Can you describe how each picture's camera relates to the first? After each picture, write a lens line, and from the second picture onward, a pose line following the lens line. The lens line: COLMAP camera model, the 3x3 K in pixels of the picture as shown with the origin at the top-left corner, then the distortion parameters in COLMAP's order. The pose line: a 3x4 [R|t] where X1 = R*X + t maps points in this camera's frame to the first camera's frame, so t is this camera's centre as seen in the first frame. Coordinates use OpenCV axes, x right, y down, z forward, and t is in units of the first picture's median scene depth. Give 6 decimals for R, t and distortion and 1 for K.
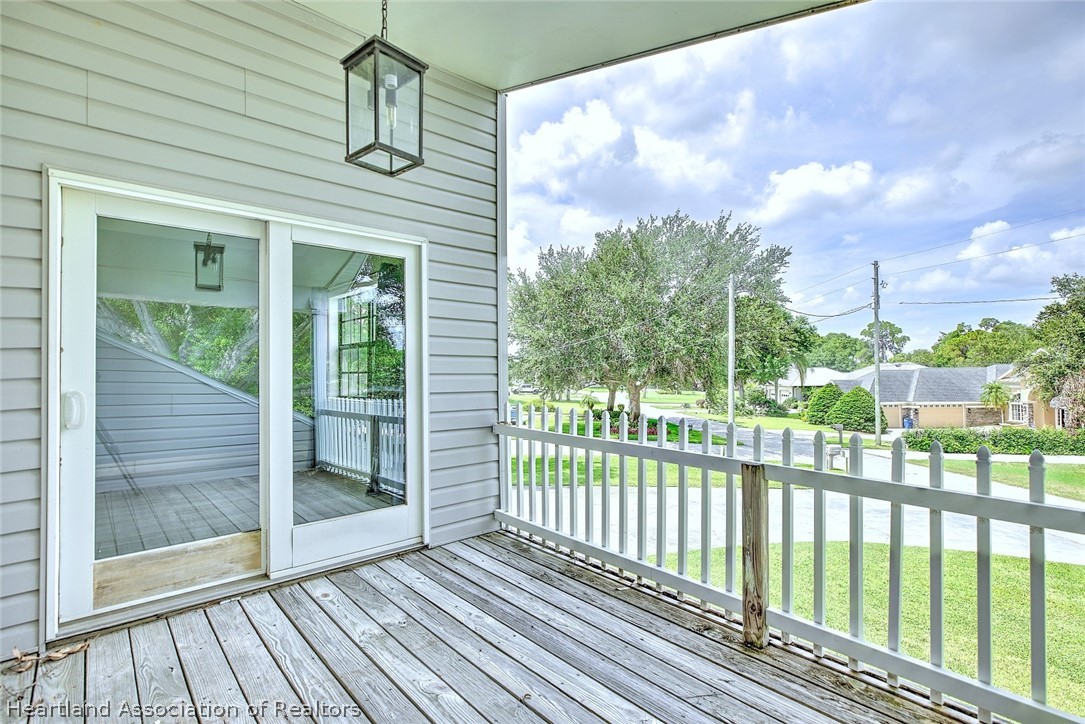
lens RADIAL K [[504.9, 0, 540.8], [0, 504.9, 366.4], [0, 0, 1]] dist [-0.000010, 0.000147]
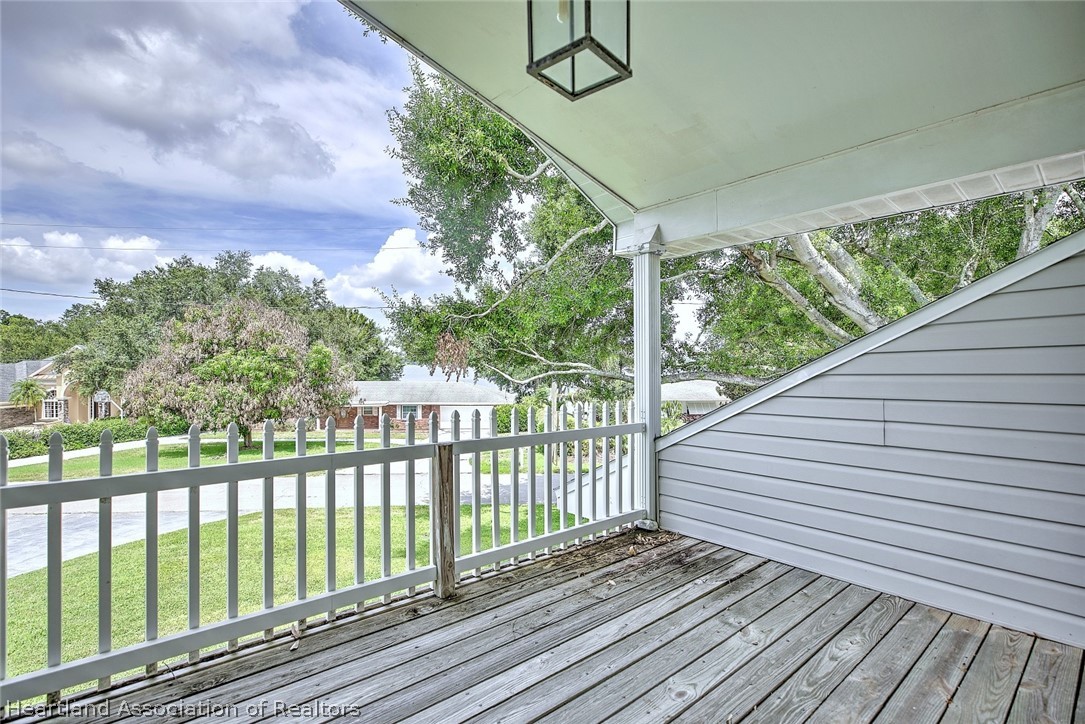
lens RADIAL K [[504.9, 0, 540.5], [0, 504.9, 364.4], [0, 0, 1]] dist [-0.000010, 0.000147]
pose [[0.032500, 0.002795, 0.999468, -0.605373], [-0.005774, 0.999980, -0.002609, 0.007622], [-0.999455, -0.005686, 0.032515, 0.602601]]
